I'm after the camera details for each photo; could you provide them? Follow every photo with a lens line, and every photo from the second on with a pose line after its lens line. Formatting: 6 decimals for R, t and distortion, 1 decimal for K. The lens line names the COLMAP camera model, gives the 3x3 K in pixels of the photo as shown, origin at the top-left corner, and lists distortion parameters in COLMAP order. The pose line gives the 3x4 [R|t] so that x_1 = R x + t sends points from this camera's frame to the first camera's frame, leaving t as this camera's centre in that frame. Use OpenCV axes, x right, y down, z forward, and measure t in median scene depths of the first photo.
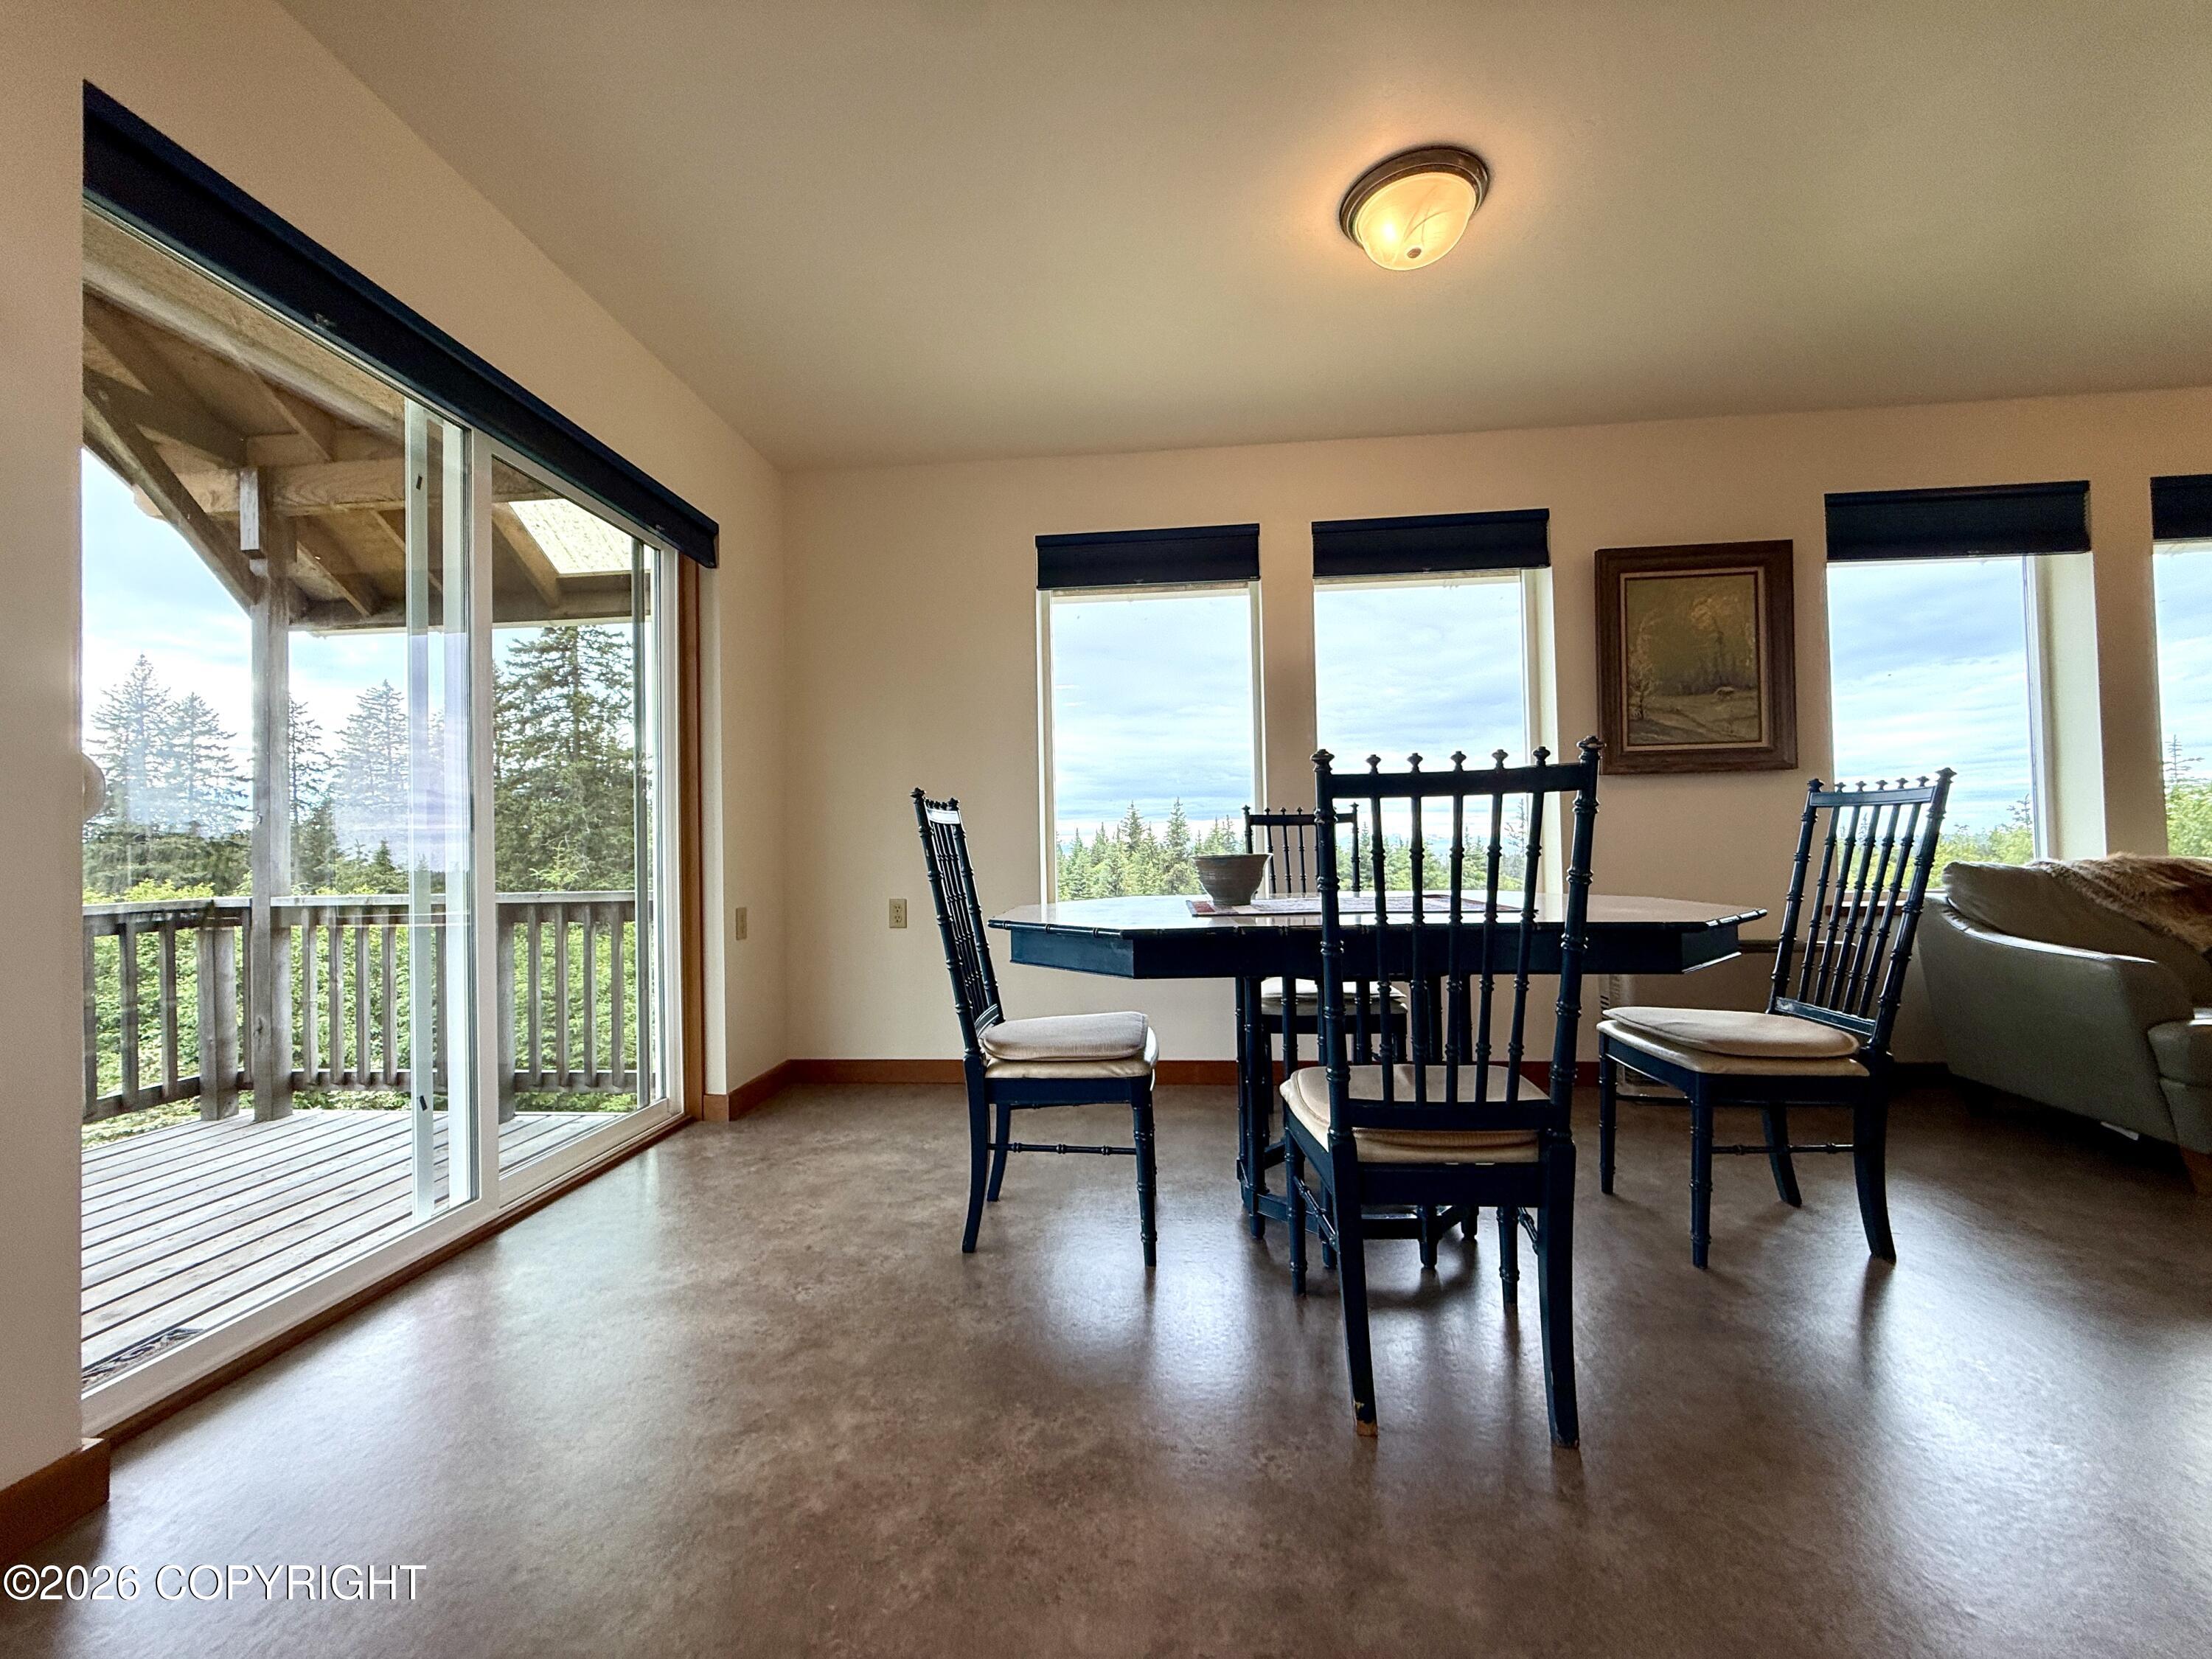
lens RADIAL K [[958.0, 0, 1069.6], [0, 958.0, 820.7], [0, 0, 1]] dist [-0.000011, -0.000066]
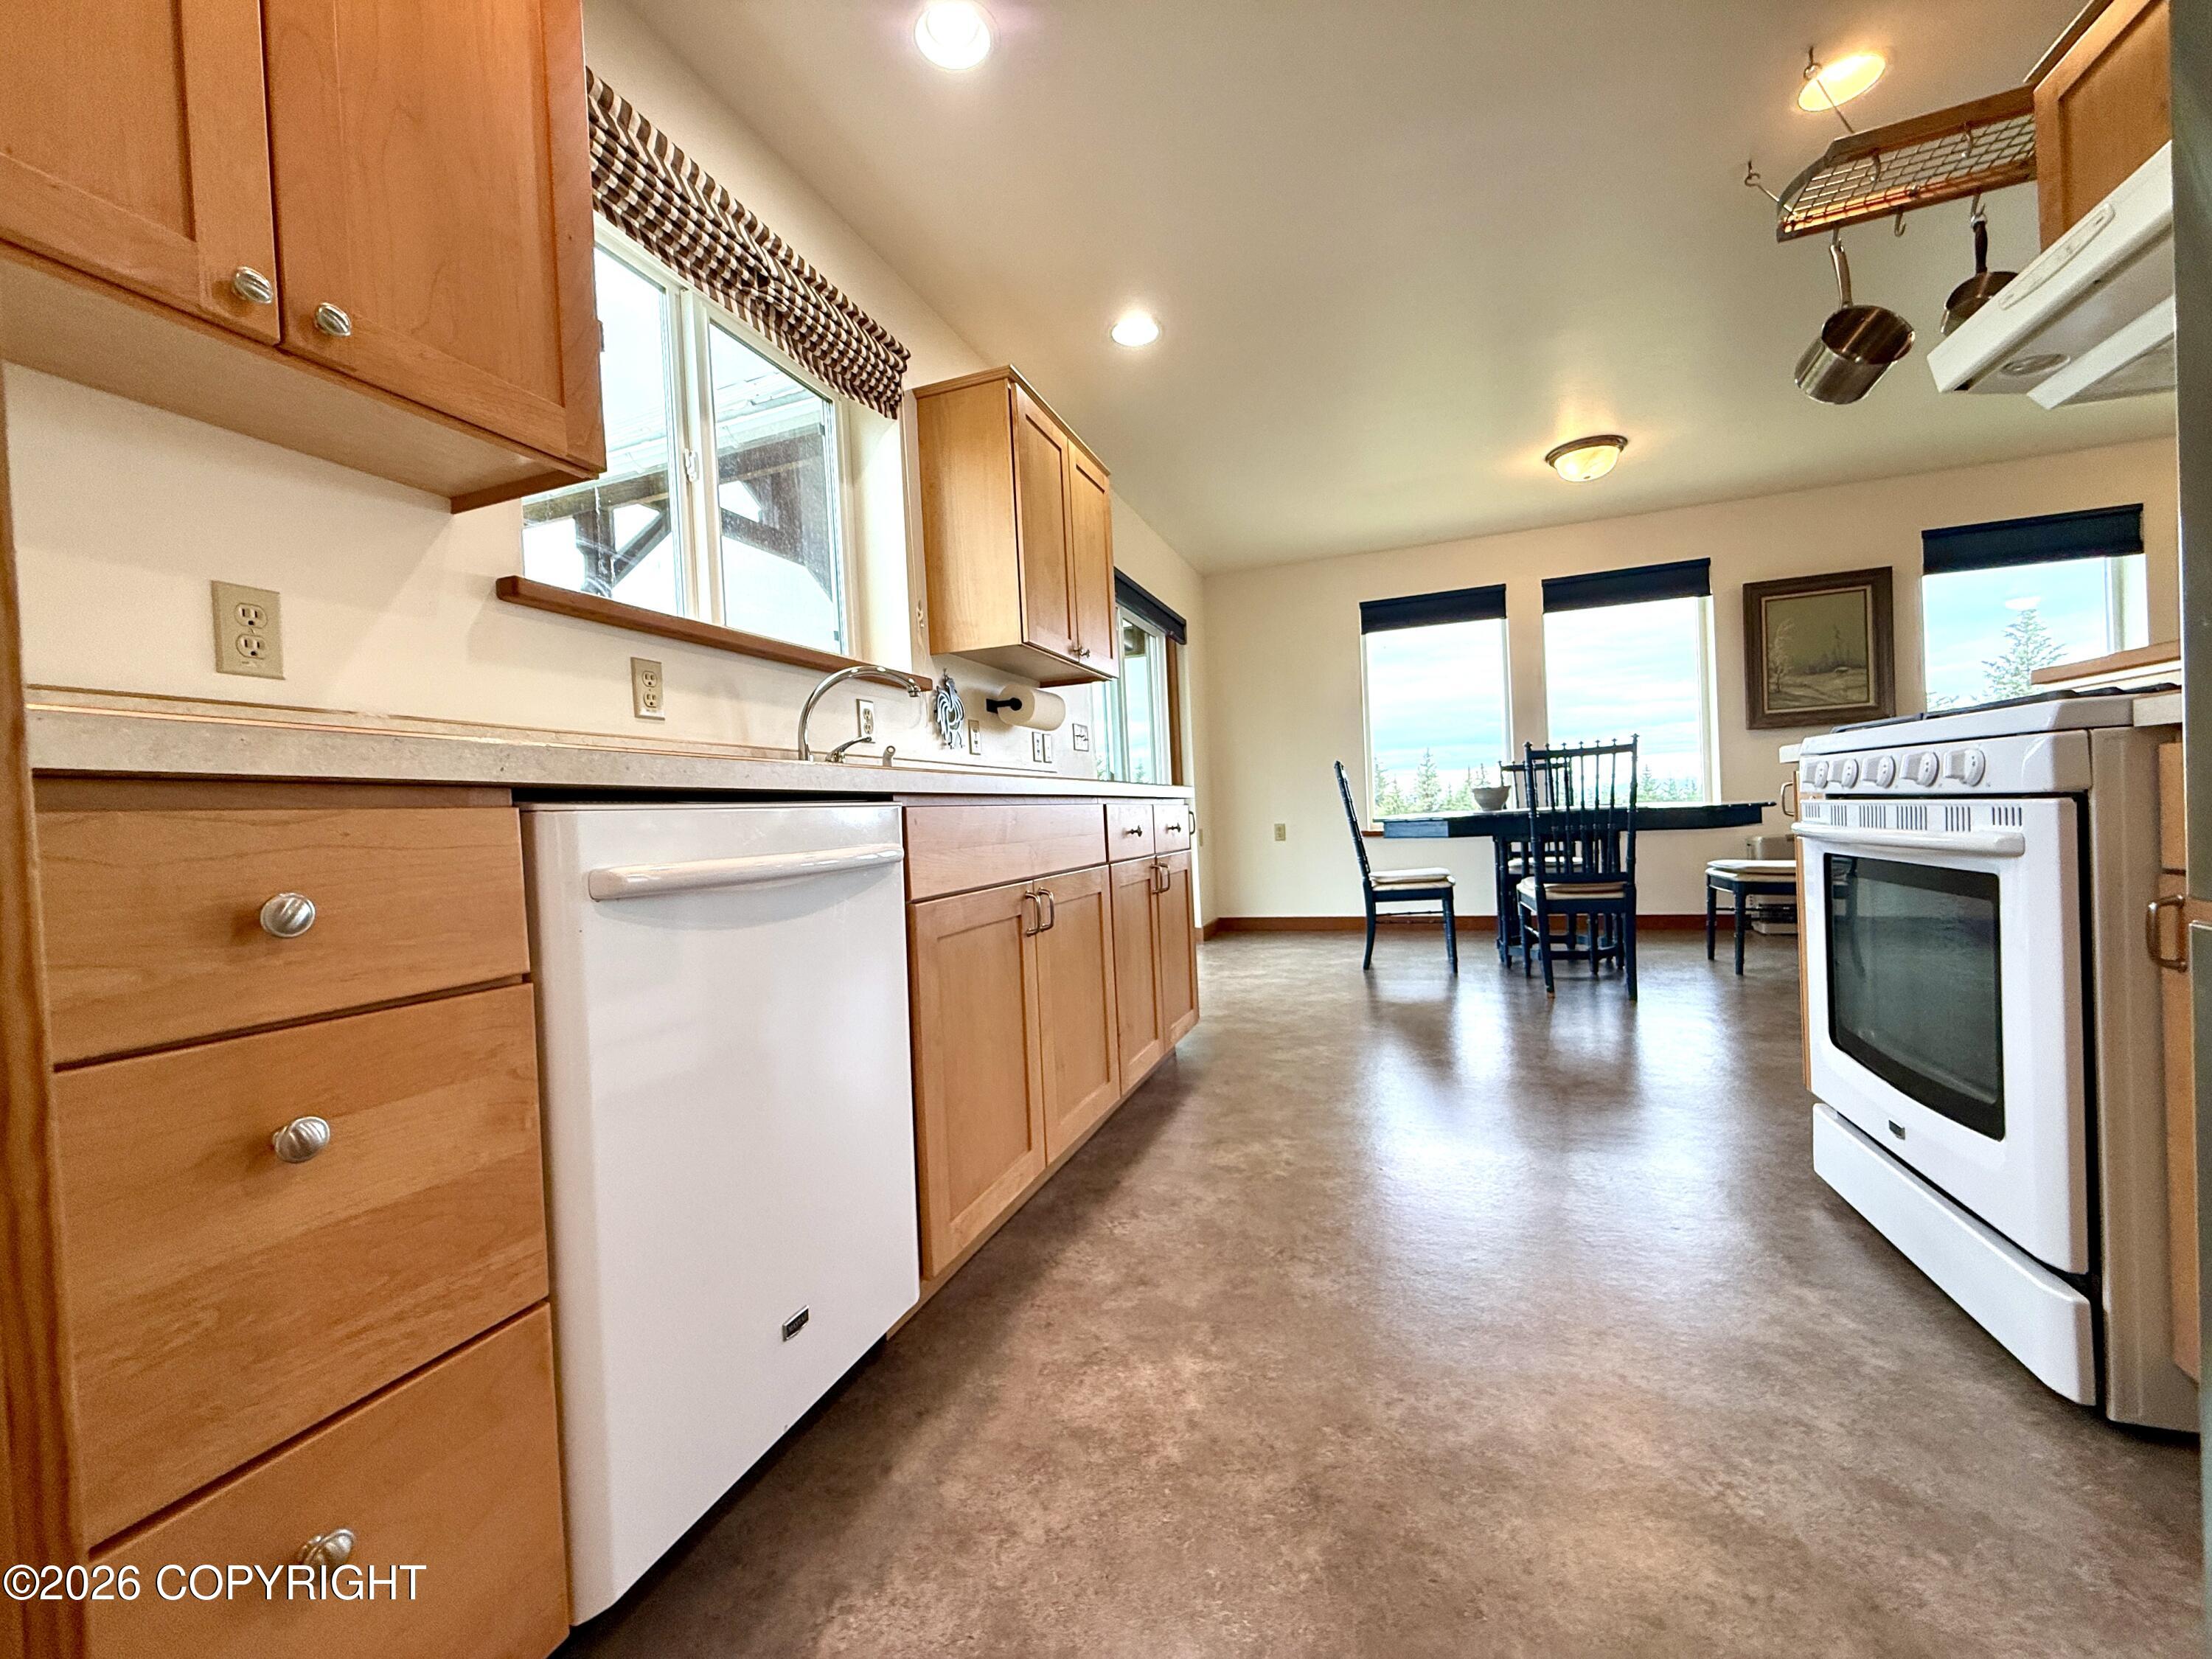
lens RADIAL K [[872.0, 0, 1096.0], [0, 872.0, 832.5], [0, 0, 1]] dist [0.003413, -0.000302]
pose [[0.967612, -0.024717, -0.251231, -0.116087], [0.039468, 0.997769, 0.053846, 0.000222], [0.249339, -0.062018, 0.966428, -0.646679]]
